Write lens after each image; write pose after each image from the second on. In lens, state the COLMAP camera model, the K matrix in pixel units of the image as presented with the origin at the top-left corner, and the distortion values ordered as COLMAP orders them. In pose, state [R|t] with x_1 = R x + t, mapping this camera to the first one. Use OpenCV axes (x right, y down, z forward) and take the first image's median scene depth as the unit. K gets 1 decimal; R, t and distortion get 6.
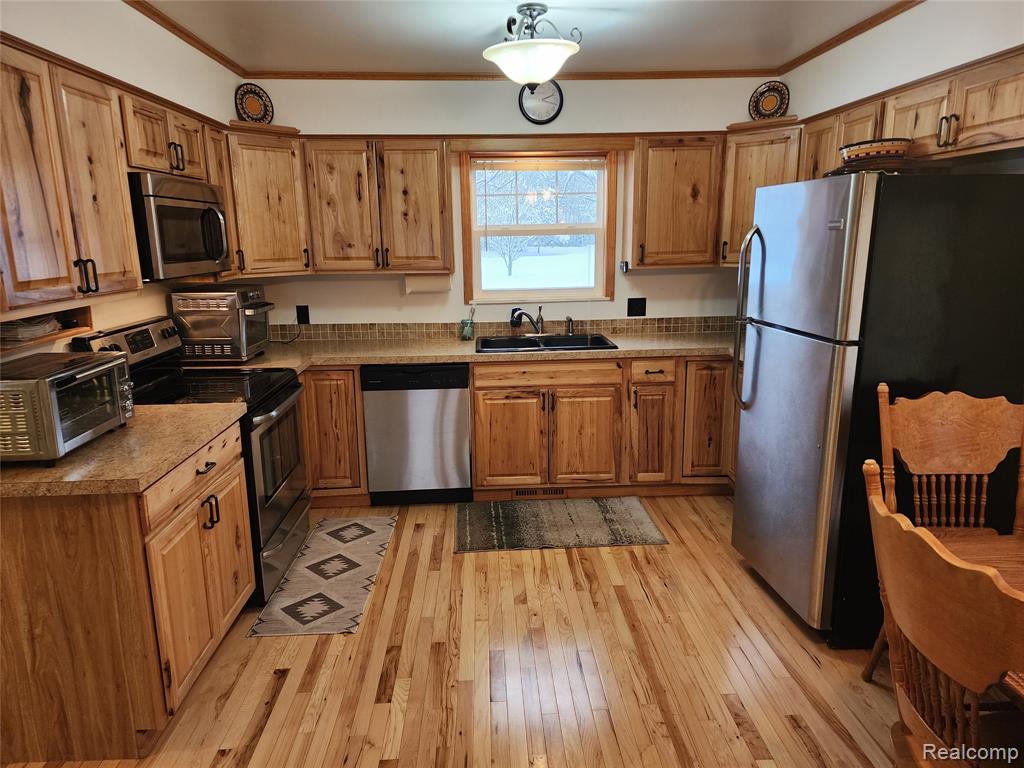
lens RADIAL K [[676.6, 0, 514.9], [0, 676.6, 389.6], [0, 0, 1]] dist [0.105154, -0.094606]
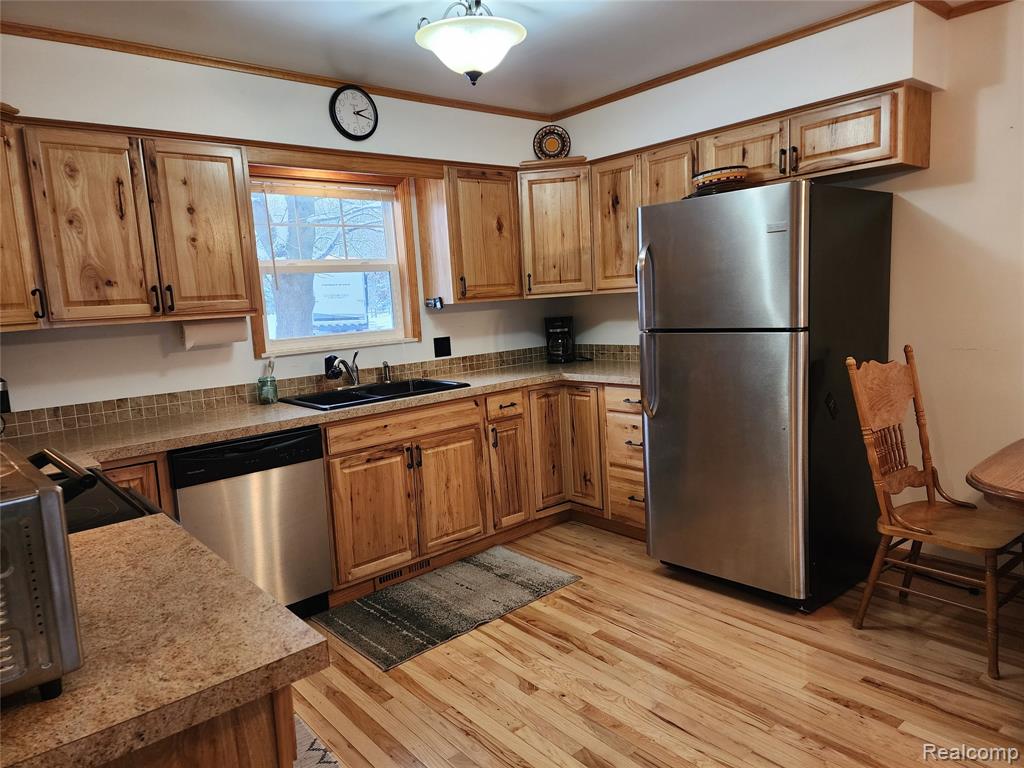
lens RADIAL K [[677.9, 0, 512.0], [0, 677.9, 384.0], [0, 0, 1]] dist [0.100856, -0.094458]
pose [[0.794562, -0.112546, 0.596661, -0.350759], [0.181483, 0.981770, -0.056490, -0.001375], [-0.579426, 0.153168, 0.800503, 0.236867]]
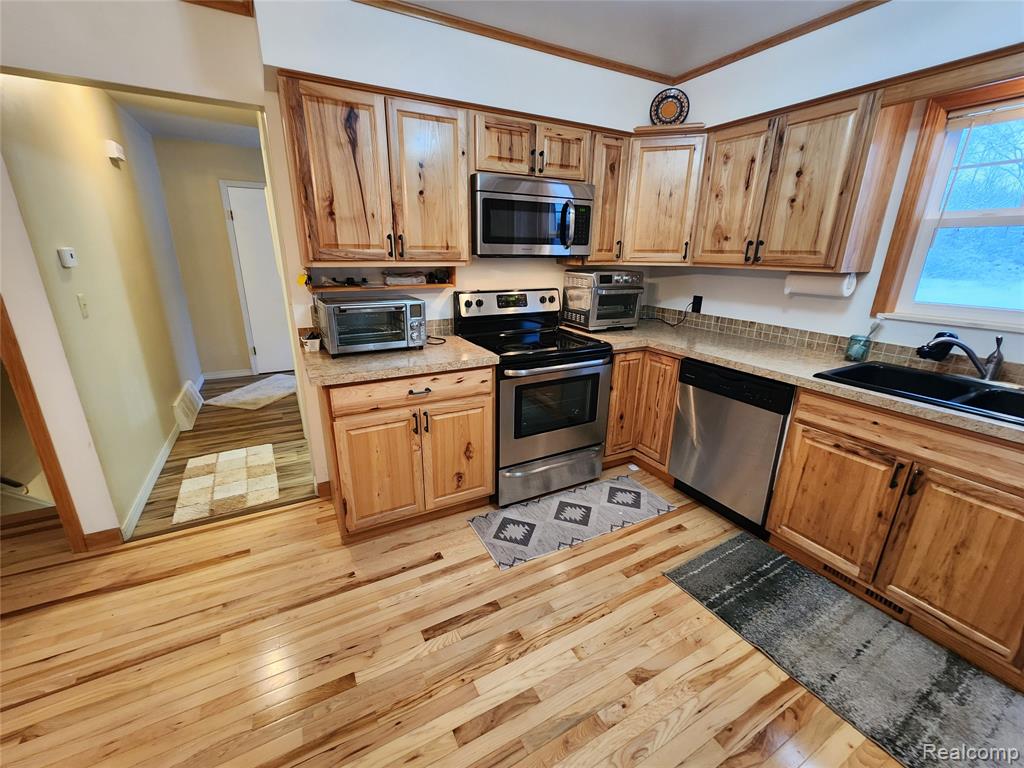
lens RADIAL K [[420.6, 0, 508.6], [0, 420.6, 383.5], [0, 0, 1]] dist [0.000599, -0.000088]
pose [[0.430093, 0.292593, -0.854055, 0.206836], [-0.219961, 0.951476, 0.215199, -0.073840], [0.875578, 0.095303, 0.473582, 0.462682]]
